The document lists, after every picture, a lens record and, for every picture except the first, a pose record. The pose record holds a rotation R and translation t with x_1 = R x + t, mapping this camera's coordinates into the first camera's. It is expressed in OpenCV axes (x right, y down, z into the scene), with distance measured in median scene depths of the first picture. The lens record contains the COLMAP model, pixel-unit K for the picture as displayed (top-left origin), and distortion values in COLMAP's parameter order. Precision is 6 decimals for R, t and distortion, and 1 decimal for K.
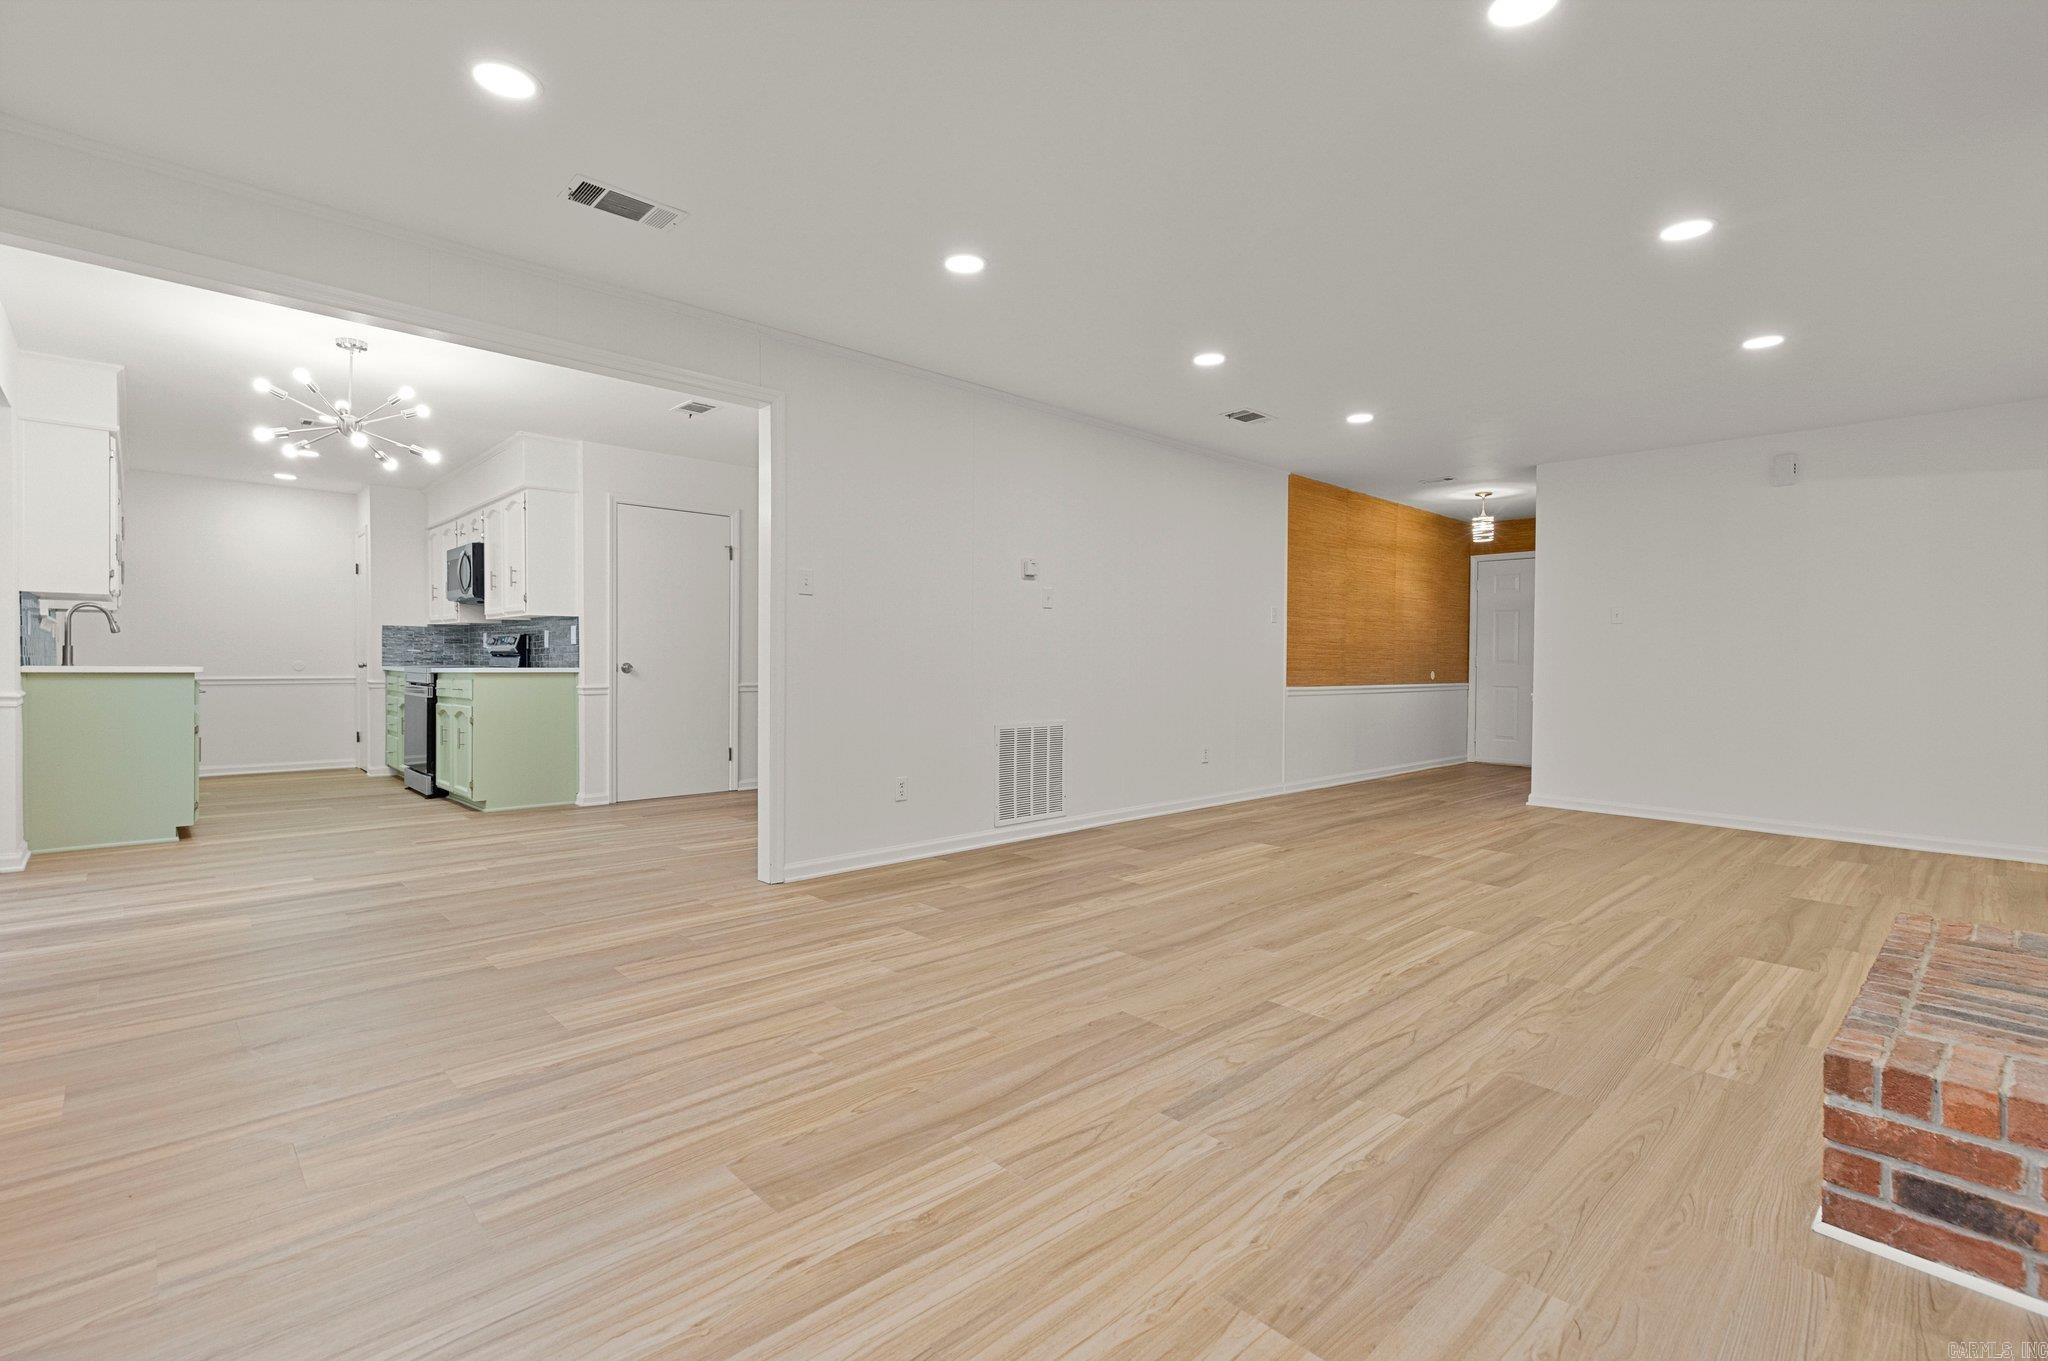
lens RADIAL K [[923.0, 0, 1024.7], [0, 923.0, 670.5], [0, 0, 1]] dist [0.006932, -0.001051]
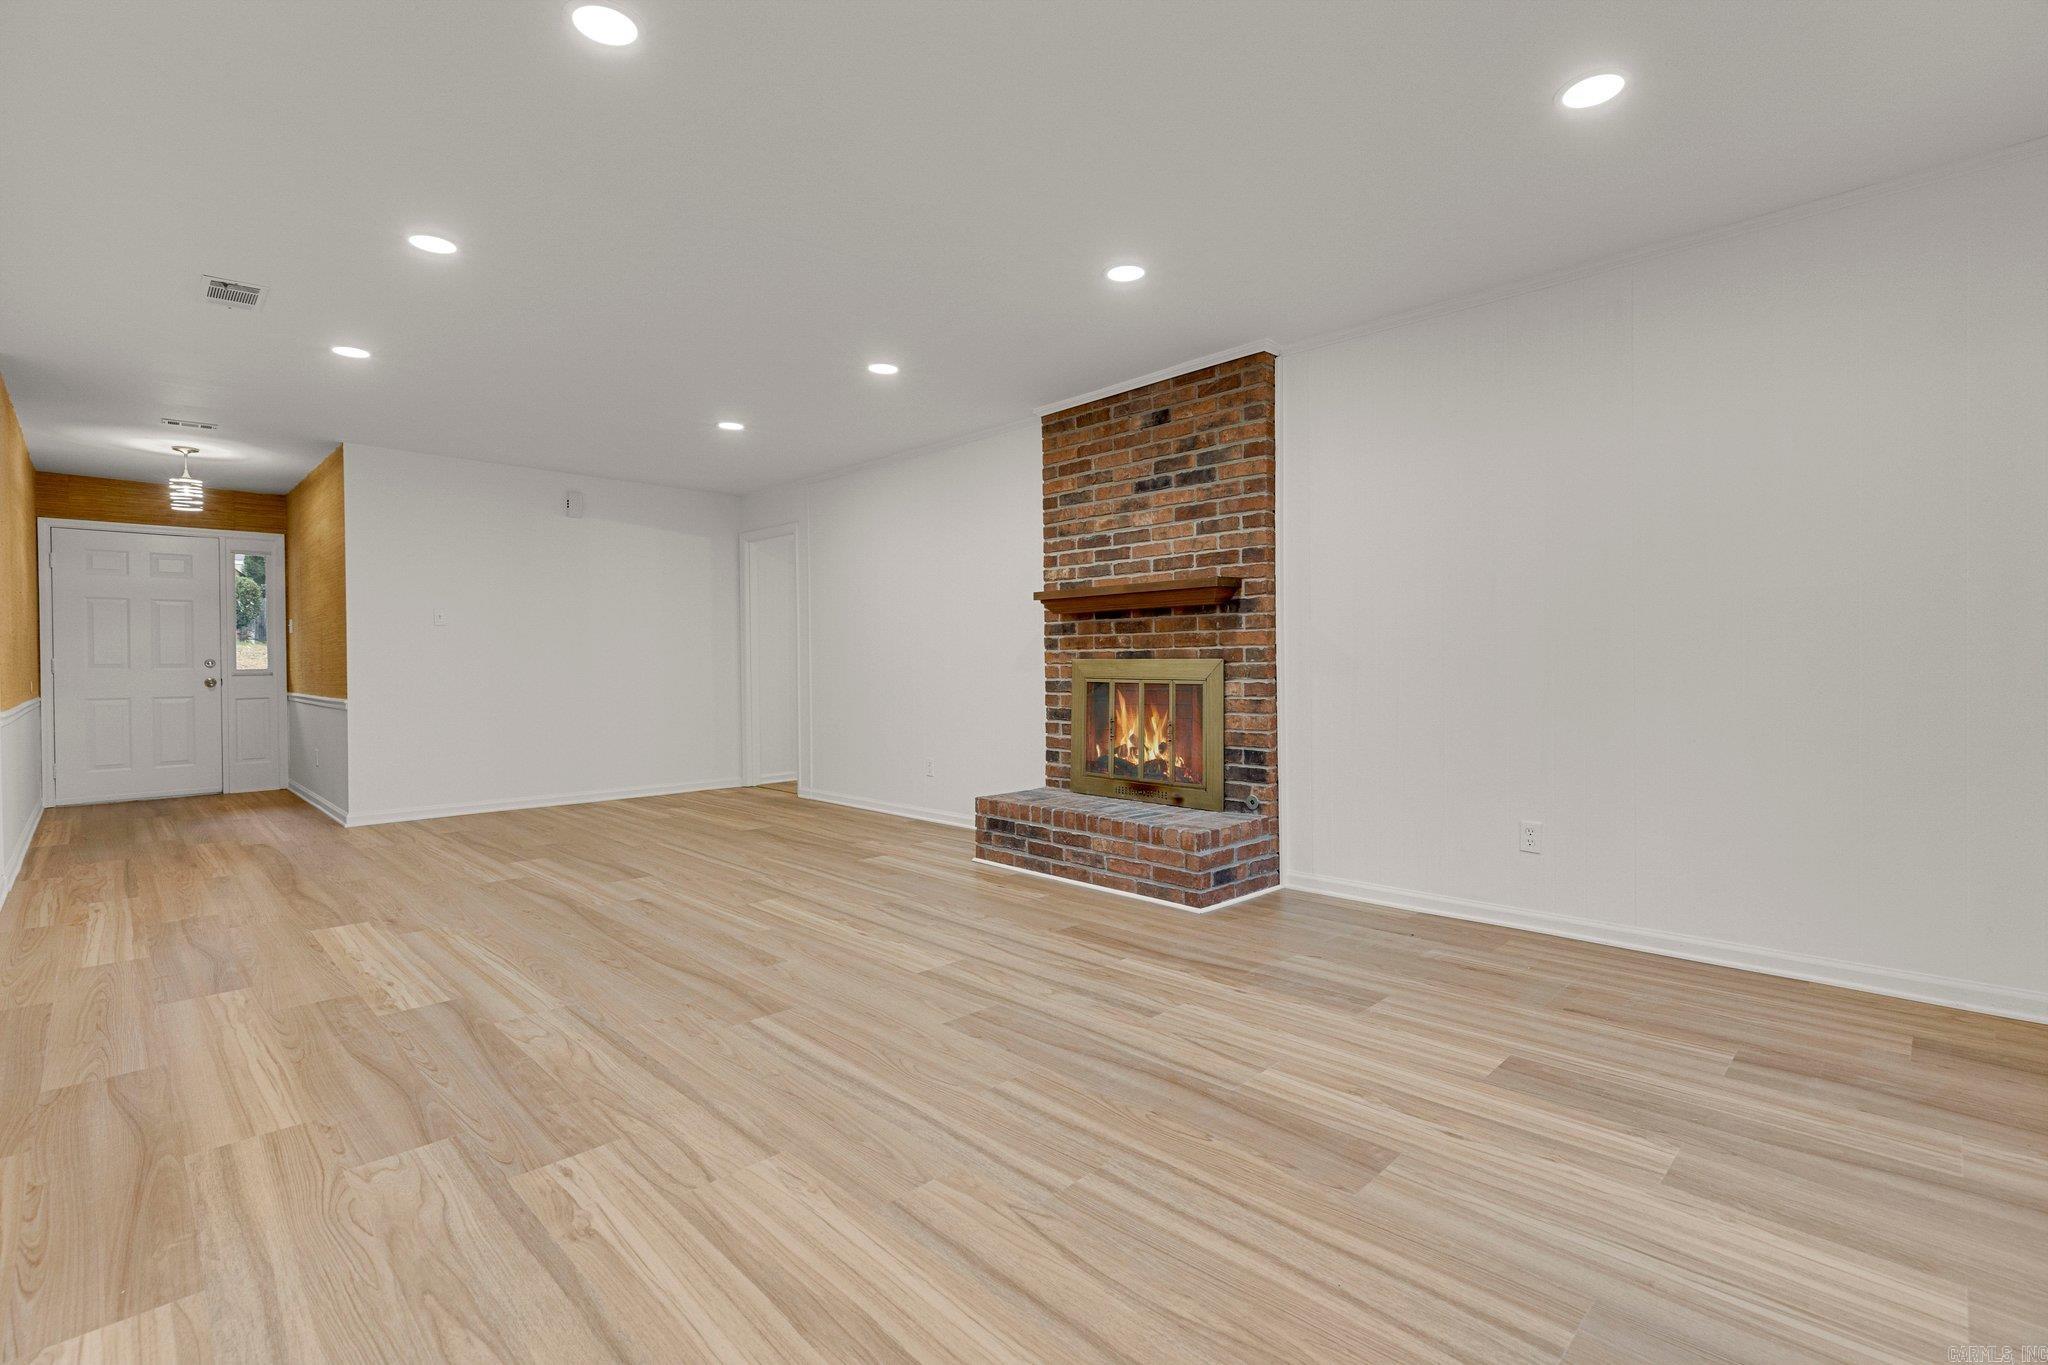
lens RADIAL K [[923.0, 0, 1024.5], [0, 923.0, 674.7], [0, 0, 1]] dist [0.006932, -0.001051]
pose [[-0.019926, -0.022445, 0.999549, -0.399159], [0.017571, 0.999586, 0.022796, -0.010091], [-0.999647, 0.018017, -0.019523, 0.426228]]
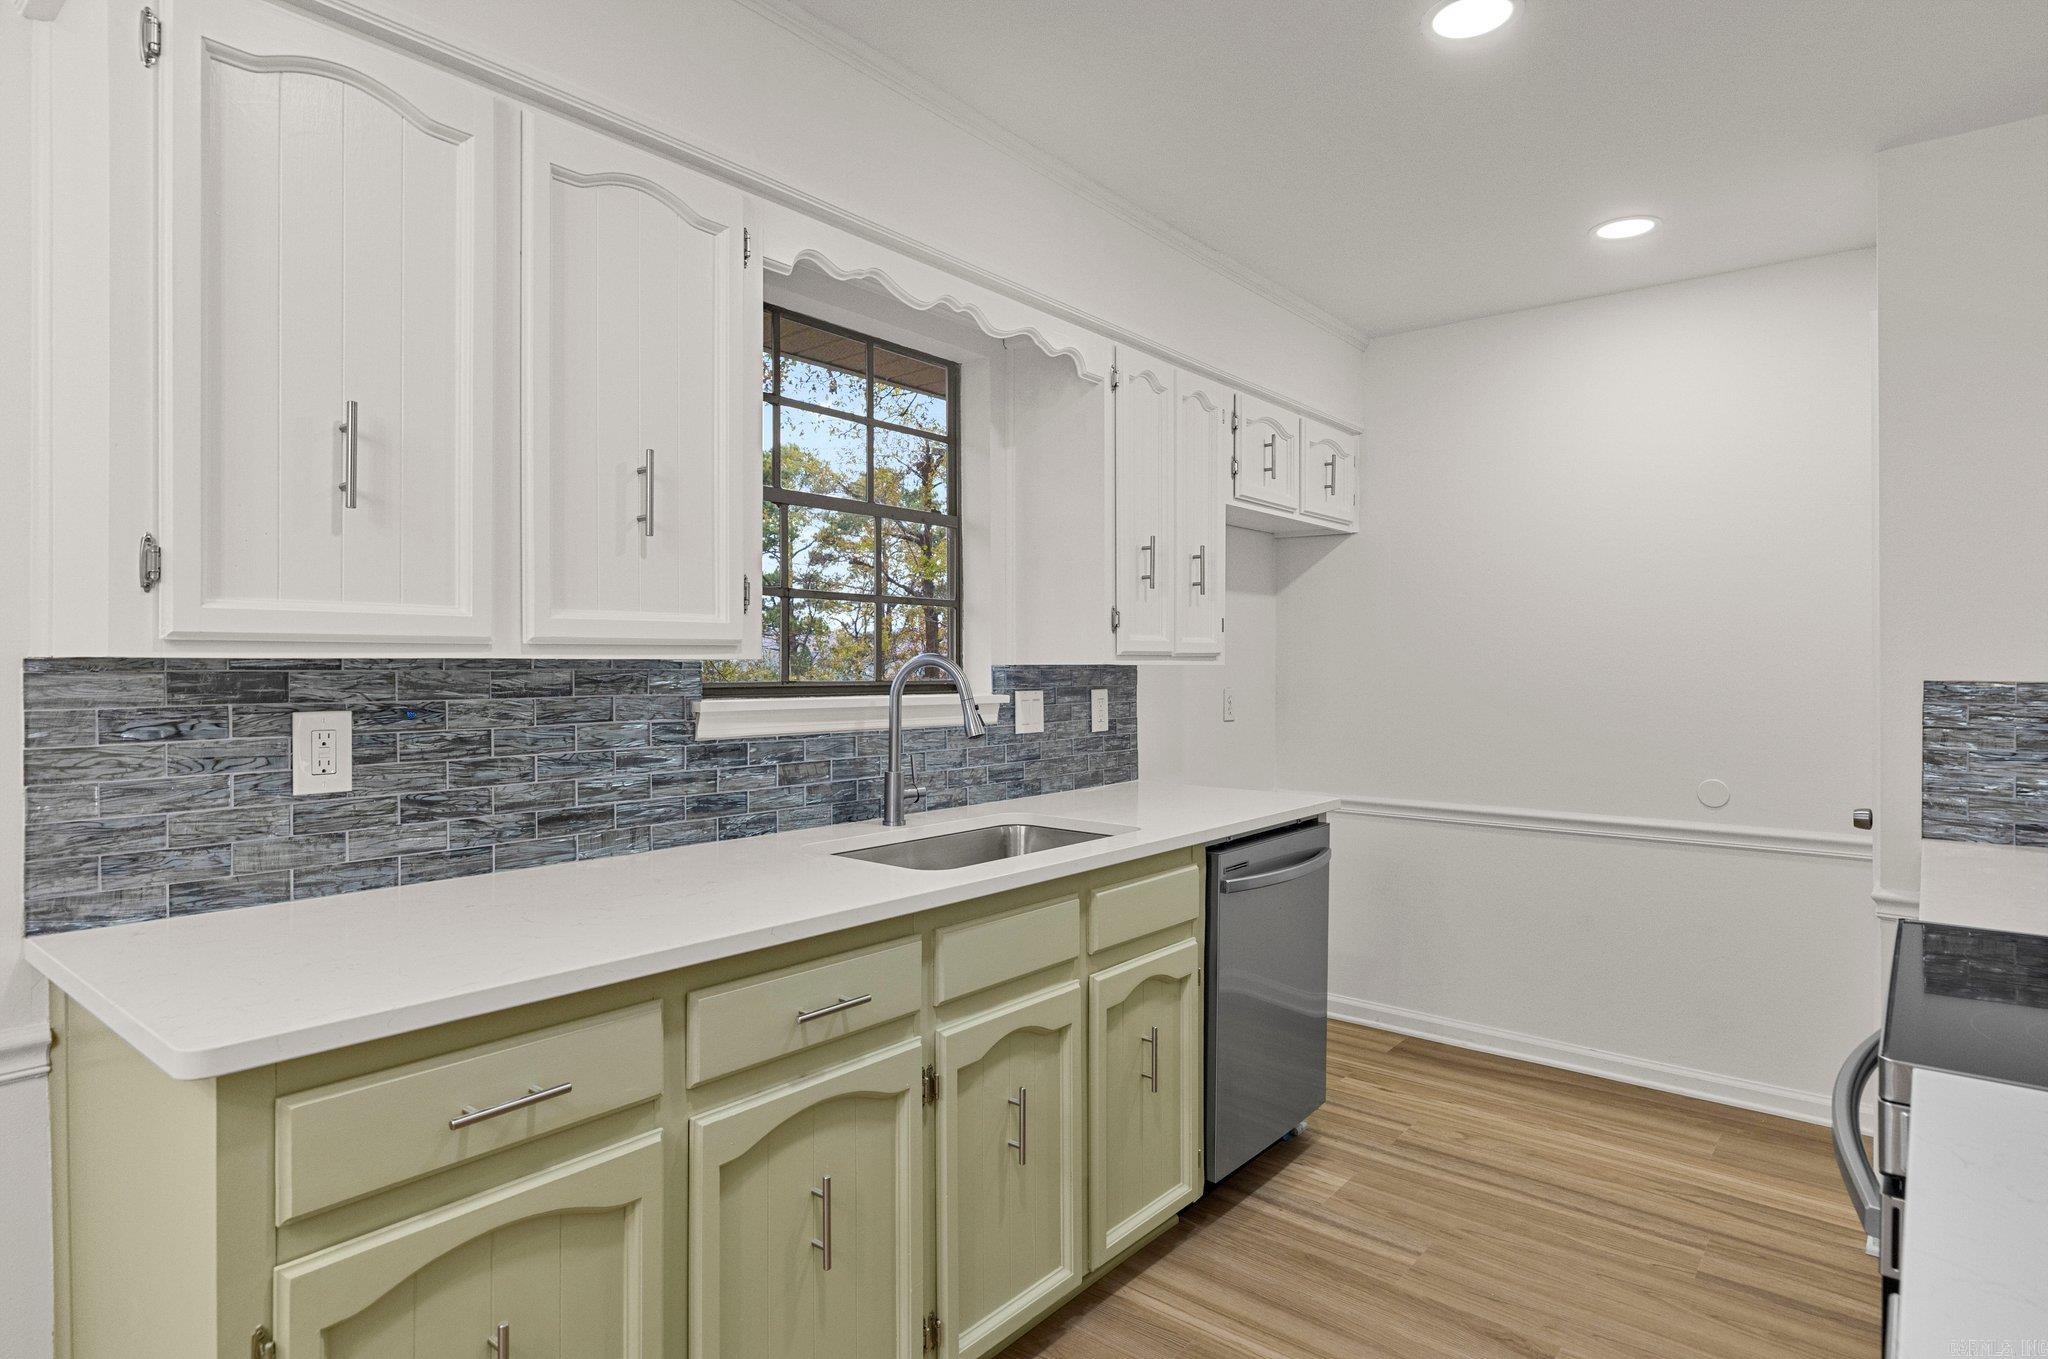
lens RADIAL K [[1107.5, 0, 1012.9], [0, 1107.5, 668.0], [0, 0, 1]] dist [0.003006, -0.001371]
pose [[0.115394, -0.000629, -0.993320, -0.562915], [-0.011556, 0.999931, -0.001976, -0.065834], [0.993253, 0.011707, 0.115379, 0.961848]]
